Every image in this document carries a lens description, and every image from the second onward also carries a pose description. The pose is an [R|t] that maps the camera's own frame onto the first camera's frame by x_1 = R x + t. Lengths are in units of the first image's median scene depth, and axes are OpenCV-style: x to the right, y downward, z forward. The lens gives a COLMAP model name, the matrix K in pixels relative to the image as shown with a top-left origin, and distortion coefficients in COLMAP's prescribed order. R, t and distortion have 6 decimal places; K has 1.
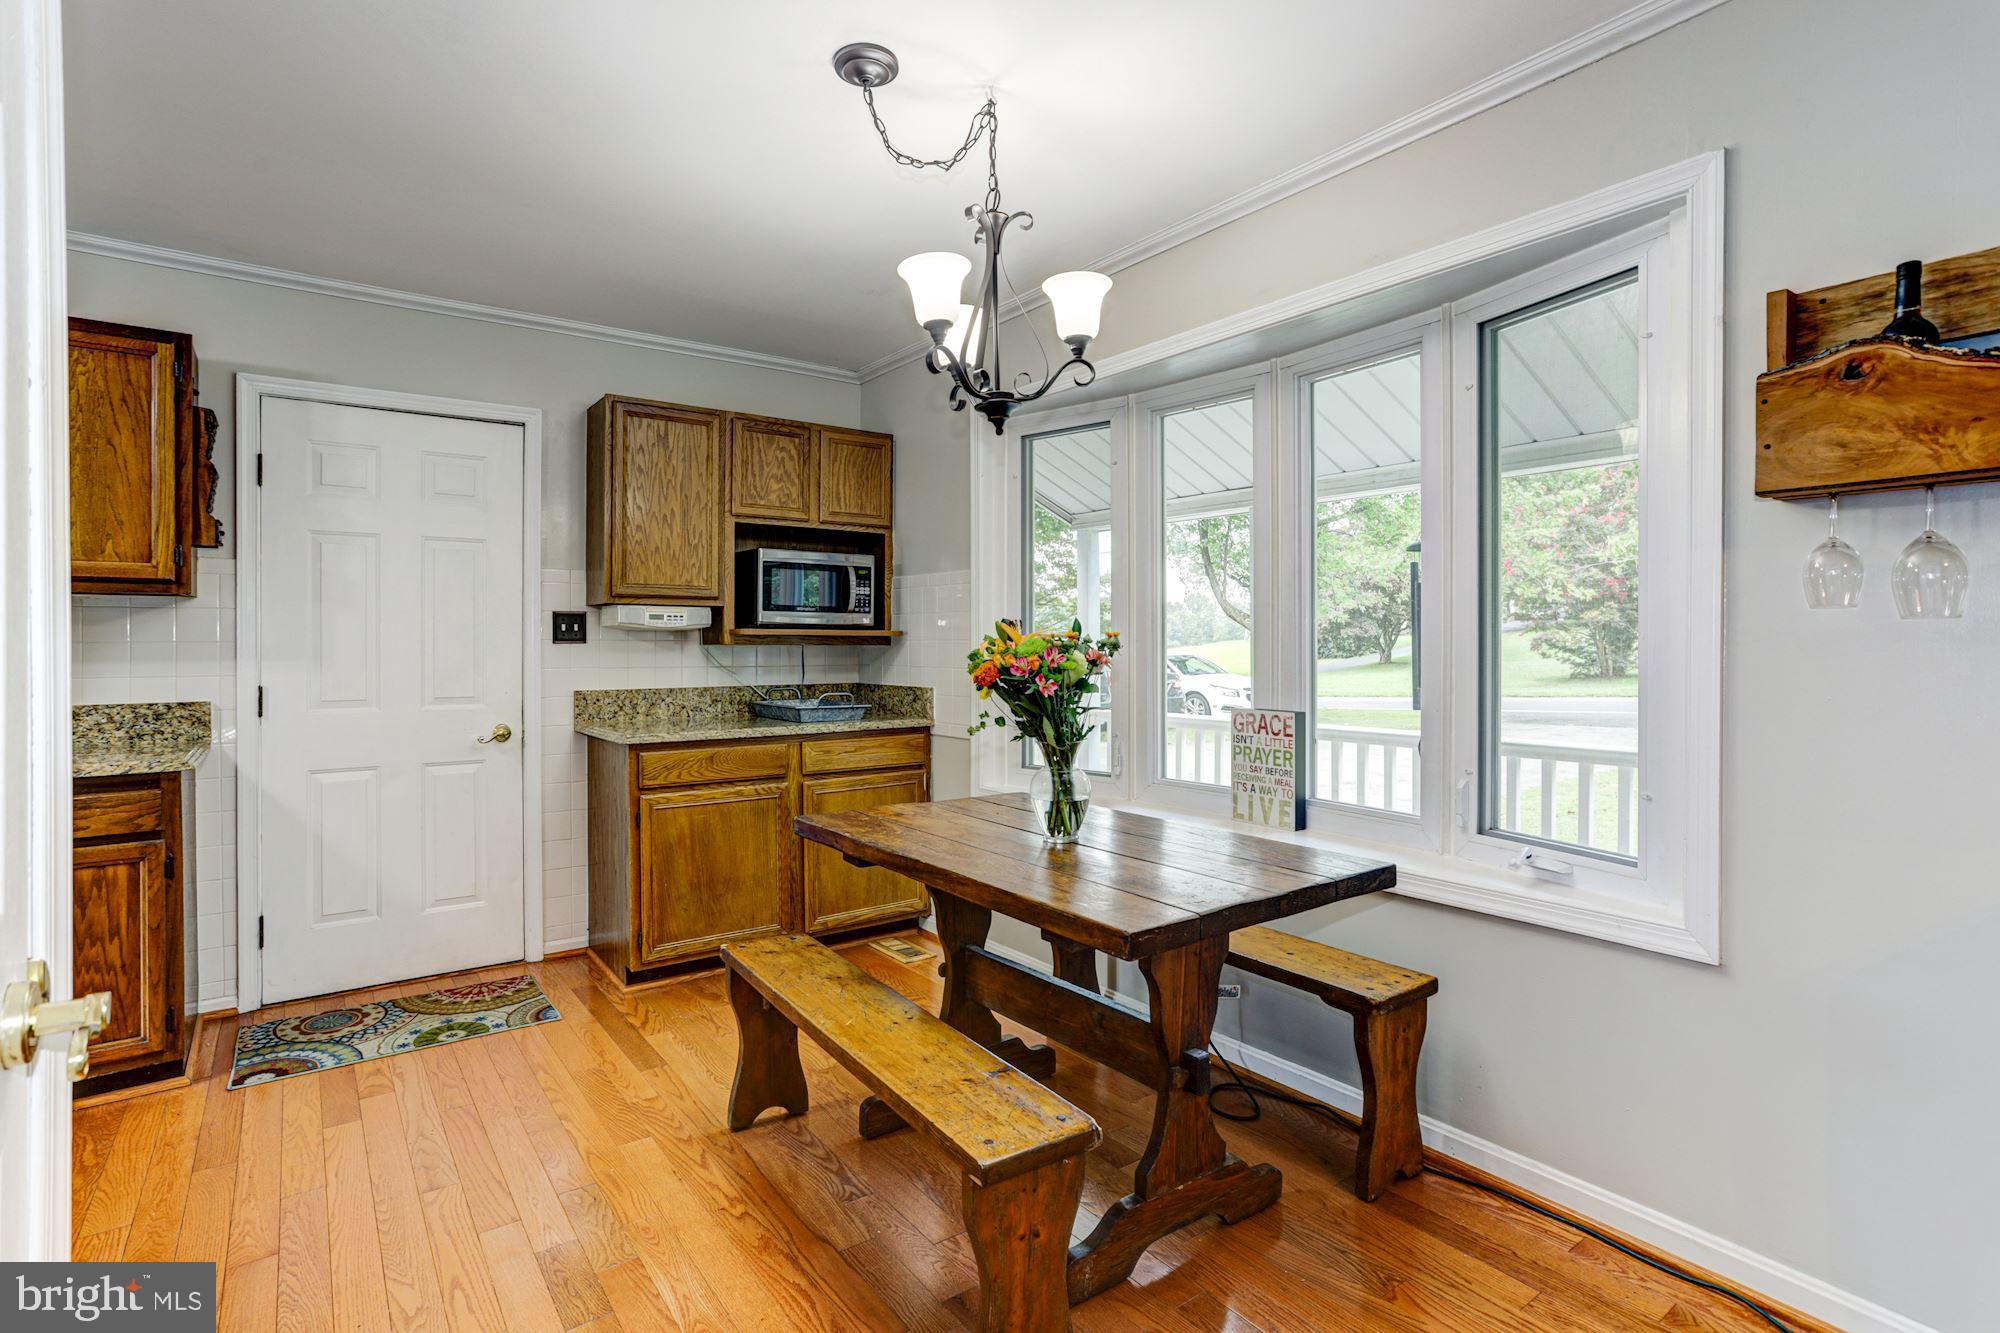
lens RADIAL K [[988.0, 0, 994.8], [0, 988.0, 649.6], [0, 0, 1]] dist [-0.059712, 0.021011]
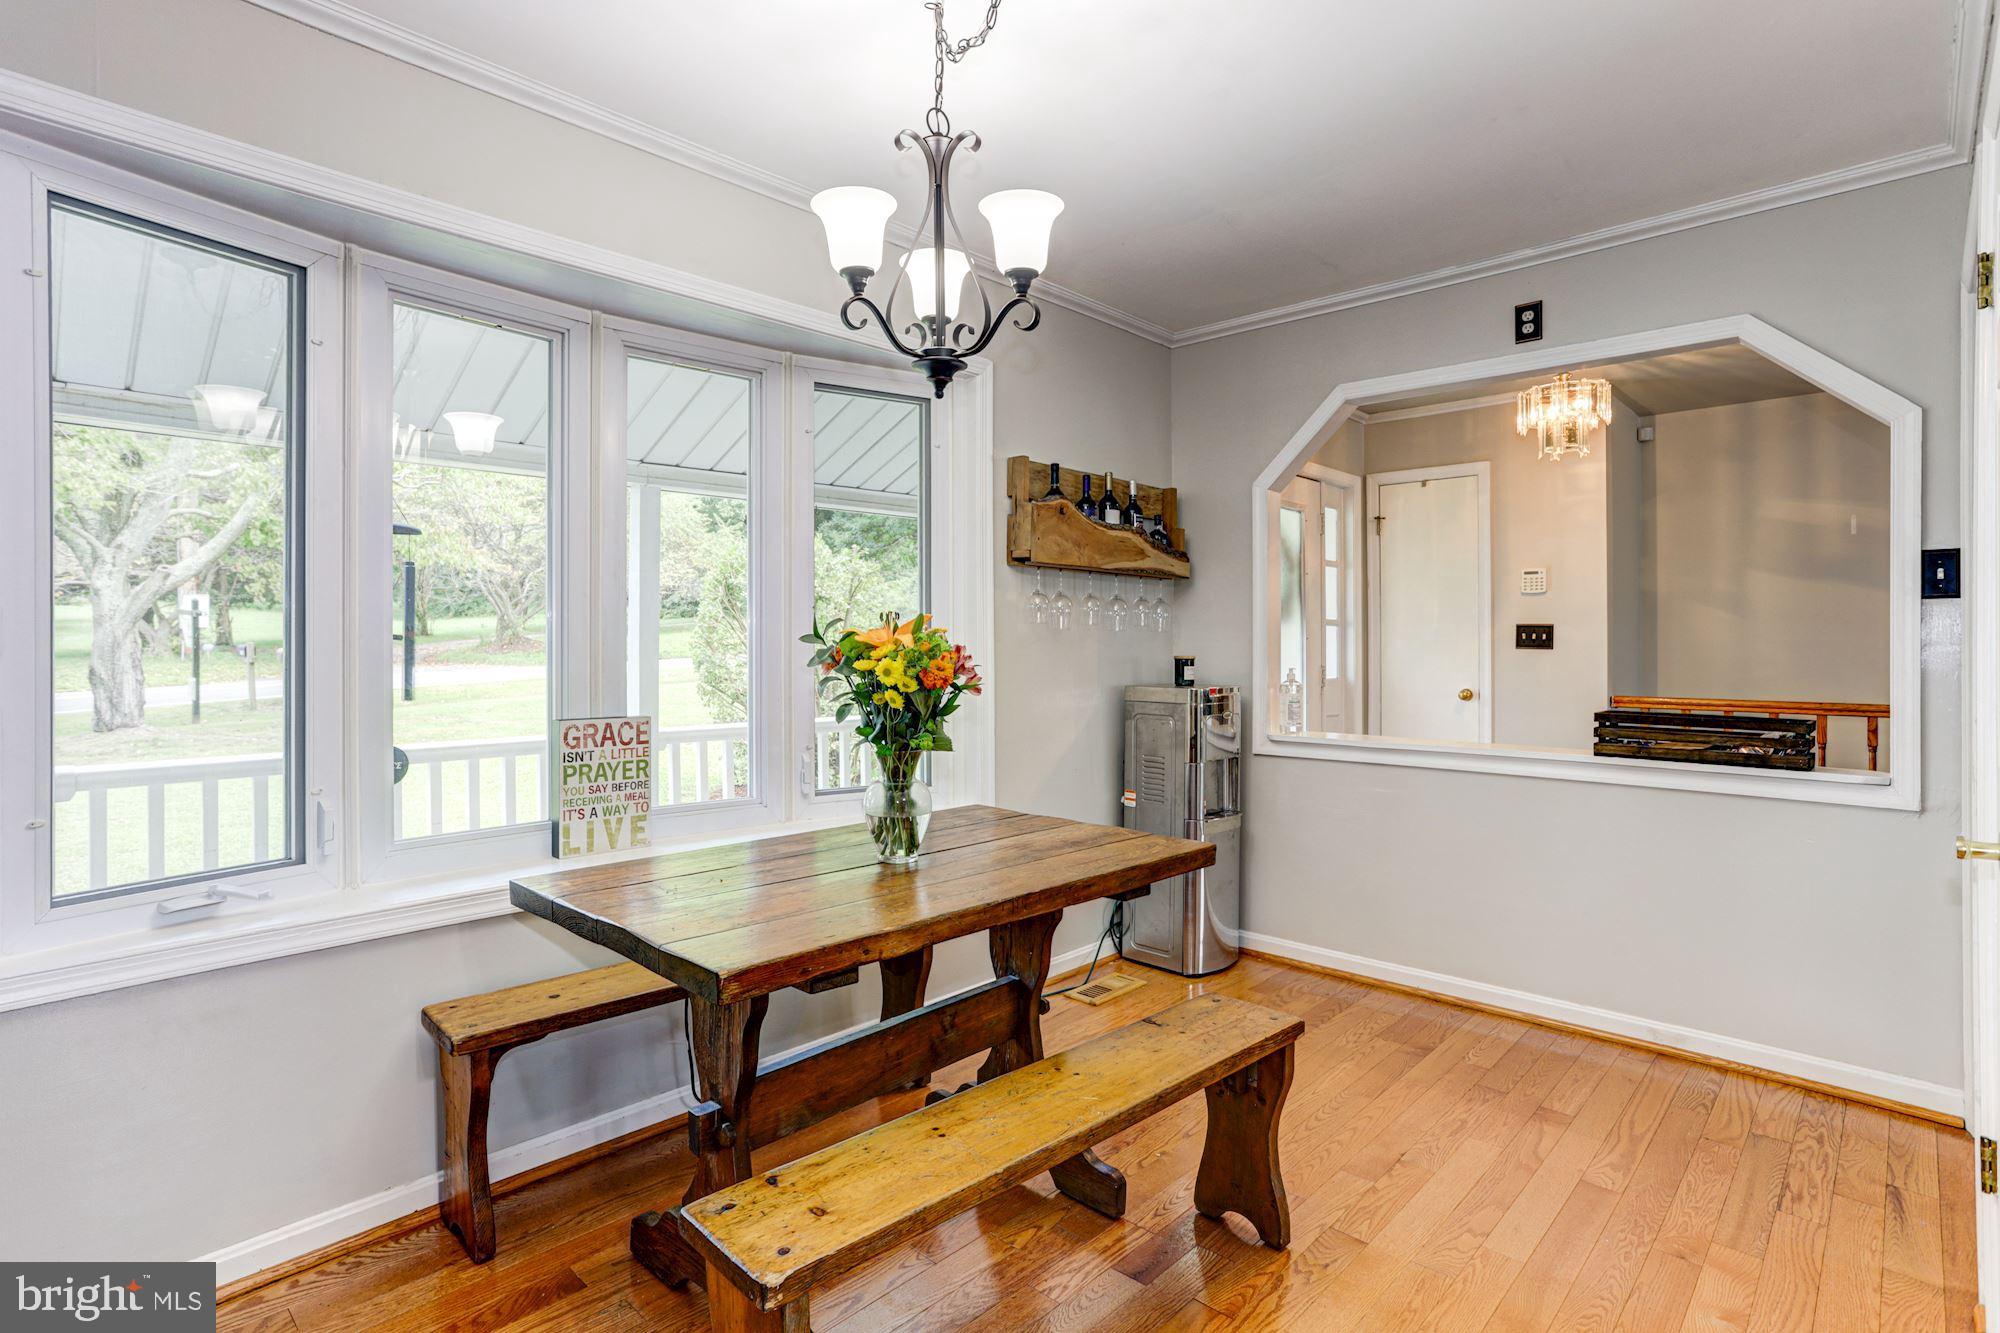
lens RADIAL K [[988.0, 0, 994.8], [0, 988.0, 649.6], [0, 0, 1]] dist [-0.059712, 0.021011]
pose [[-0.183403, -0.003371, 0.983032, -0.659457], [0.004025, 0.999983, 0.004180, -0.000922], [-0.983030, 0.004723, -0.183387, 0.858530]]
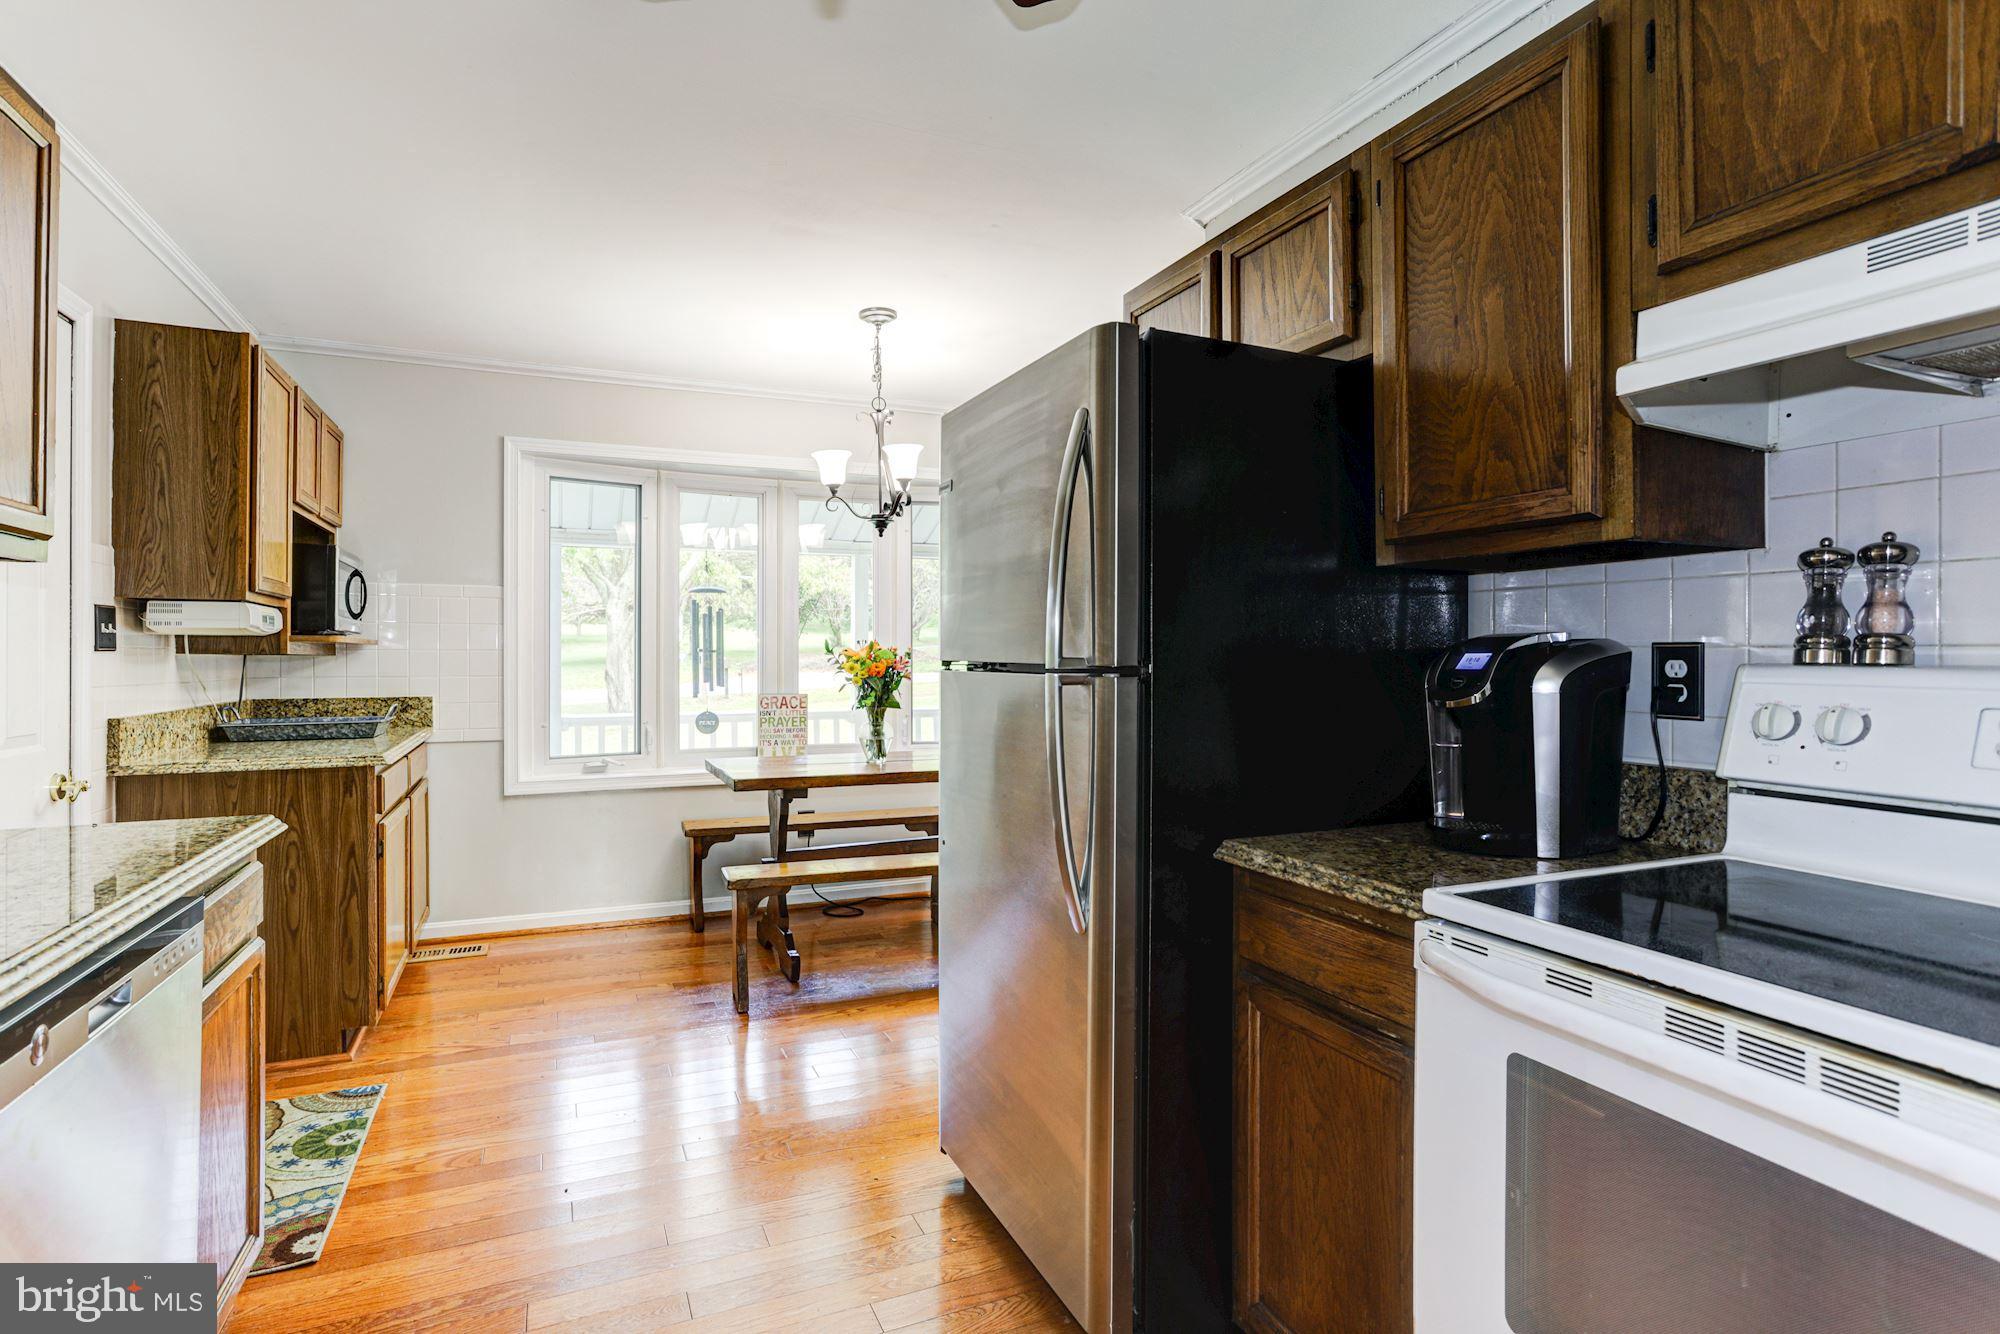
lens RADIAL K [[988.0, 0, 994.8], [0, 988.0, 650.1], [0, 0, 1]] dist [-0.059712, 0.021011]
pose [[0.210070, 0.004188, 0.977677, -1.325128], [0.004912, 0.999974, -0.005339, -0.001902], [-0.977674, 0.005924, 0.210044, 0.318341]]
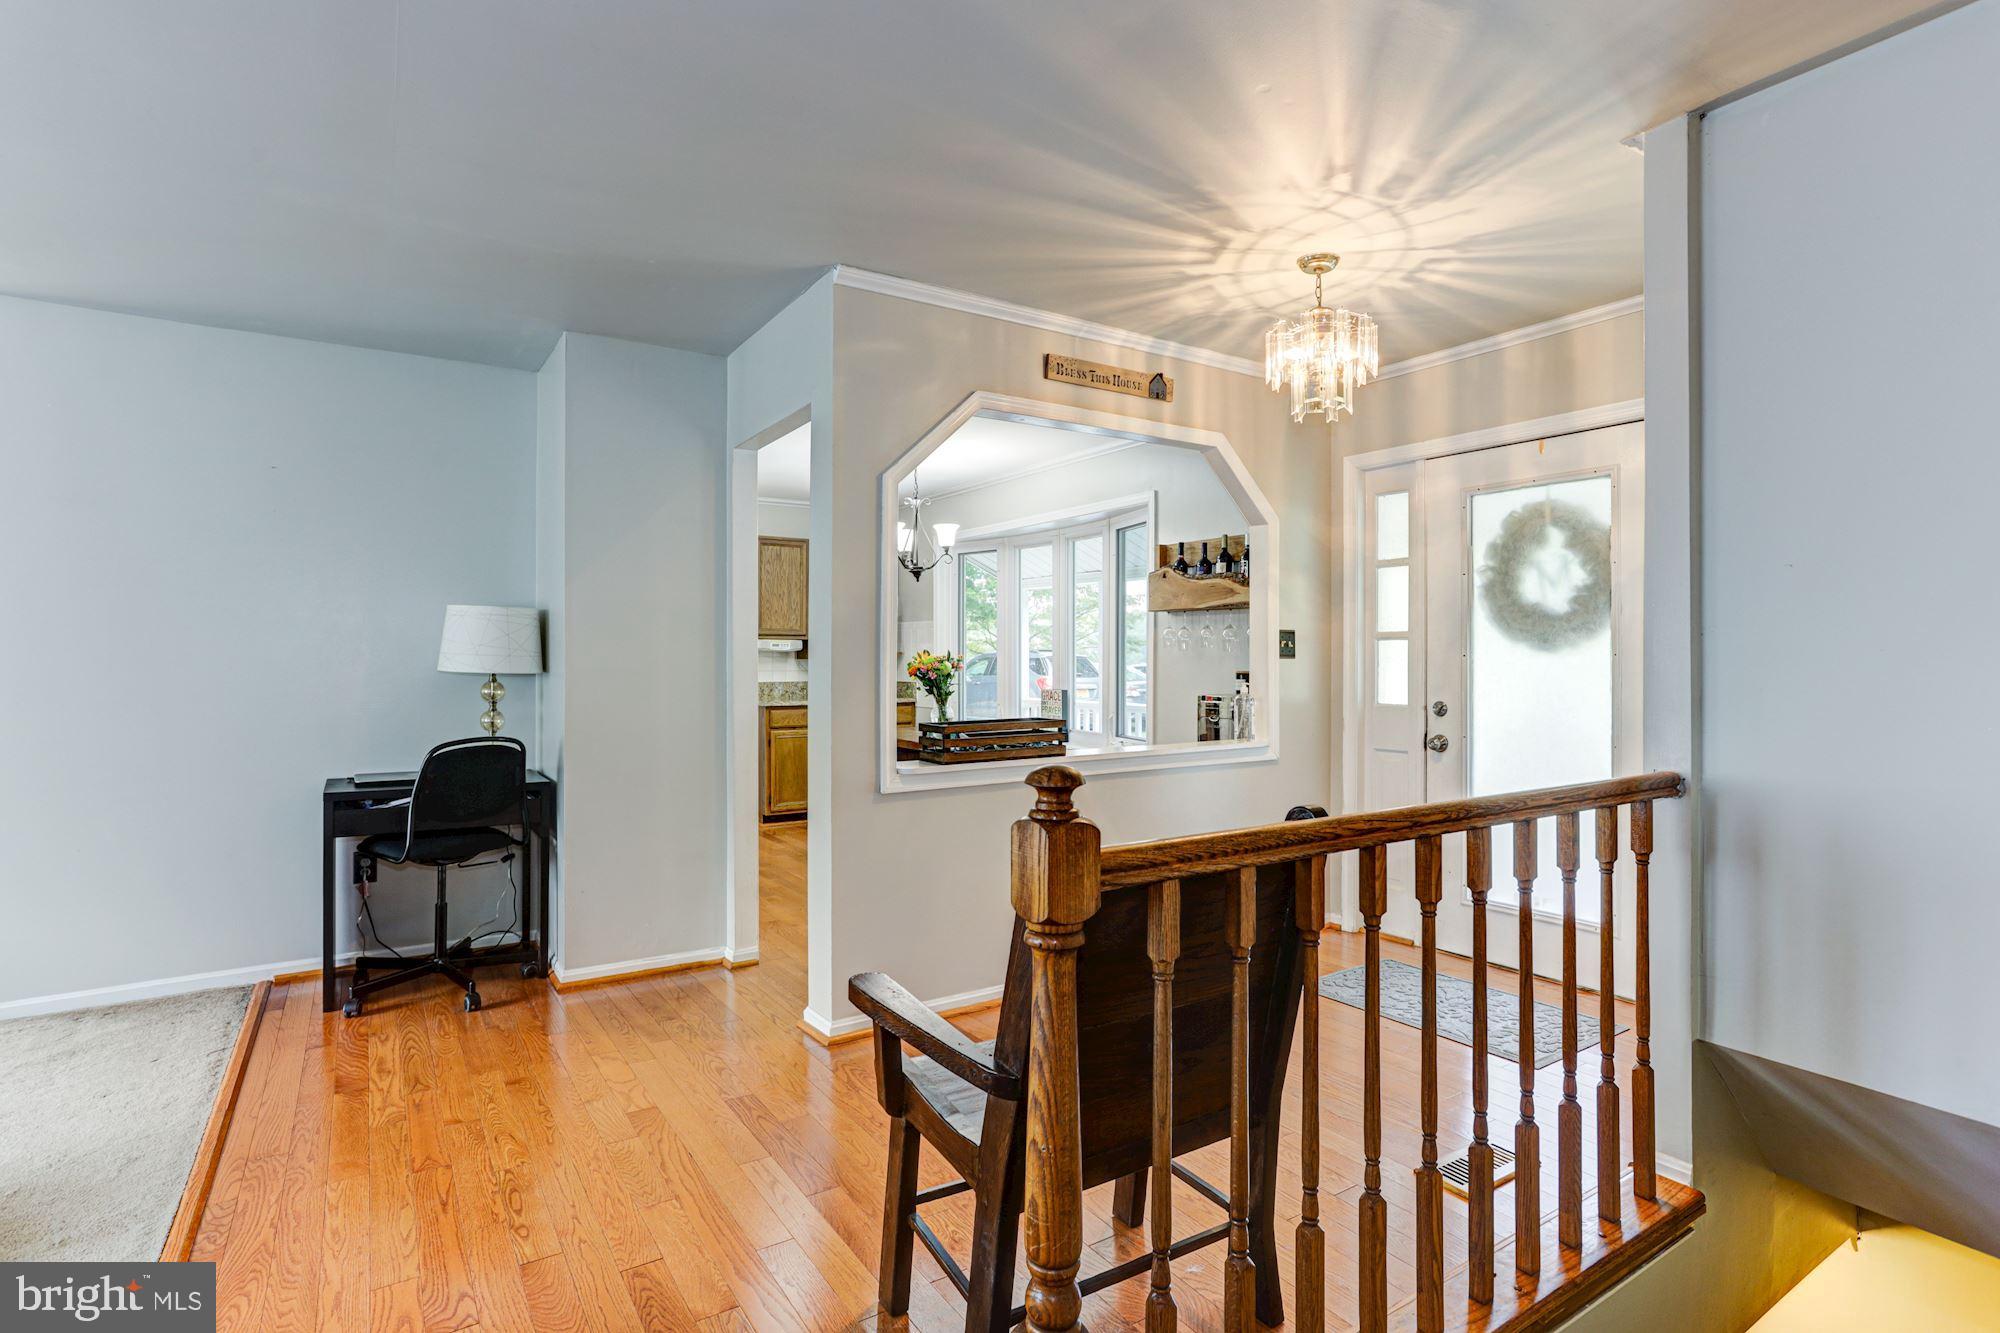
lens RADIAL K [[988.0, 0, 994.8], [0, 988.0, 649.6], [0, 0, 1]] dist [-0.059712, 0.021011]
pose [[0.998489, -0.000218, -0.054945, 0.286681], [-0.000491, 0.999917, -0.012887, 0.001094], [0.054943, 0.012895, 0.998406, -1.328434]]
